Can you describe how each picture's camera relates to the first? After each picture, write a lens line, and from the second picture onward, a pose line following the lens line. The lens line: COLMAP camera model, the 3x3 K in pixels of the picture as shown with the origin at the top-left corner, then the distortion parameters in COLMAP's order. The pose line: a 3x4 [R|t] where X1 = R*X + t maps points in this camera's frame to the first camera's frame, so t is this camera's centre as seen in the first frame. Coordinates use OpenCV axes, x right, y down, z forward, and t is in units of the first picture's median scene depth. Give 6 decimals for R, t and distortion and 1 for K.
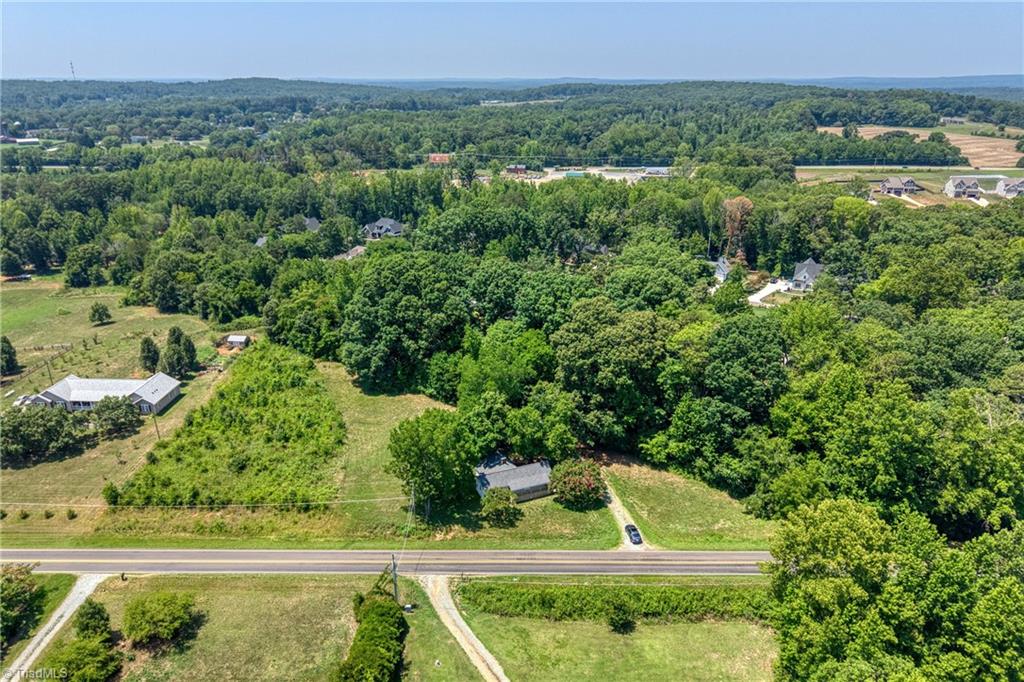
lens RADIAL K [[660.6, 0, 512.0], [0, 660.6, 341.0], [0, 0, 1]] dist [0.083106, -0.000522]
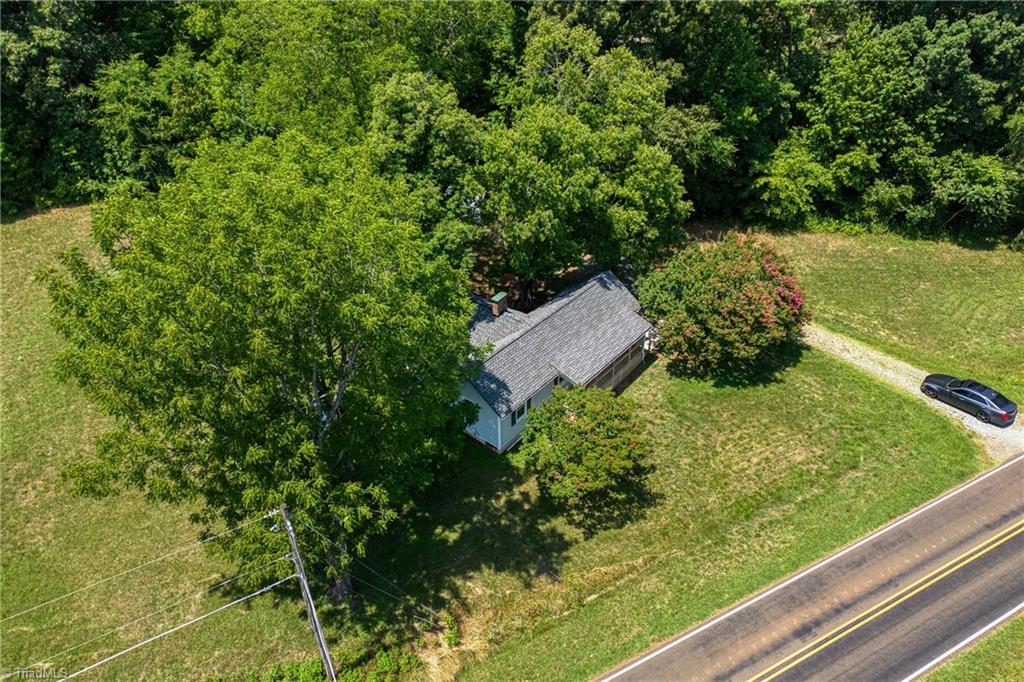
lens RADIAL K [[682.3, 0, 512.0], [0, 682.3, 341.0], [0, 0, 1]] dist [0.010371, -0.003181]
pose [[0.874830, -0.278100, 0.396652, -0.137606], [0.173373, 0.944307, 0.279690, 0.109894], [-0.452343, -0.175913, 0.874323, 0.717957]]
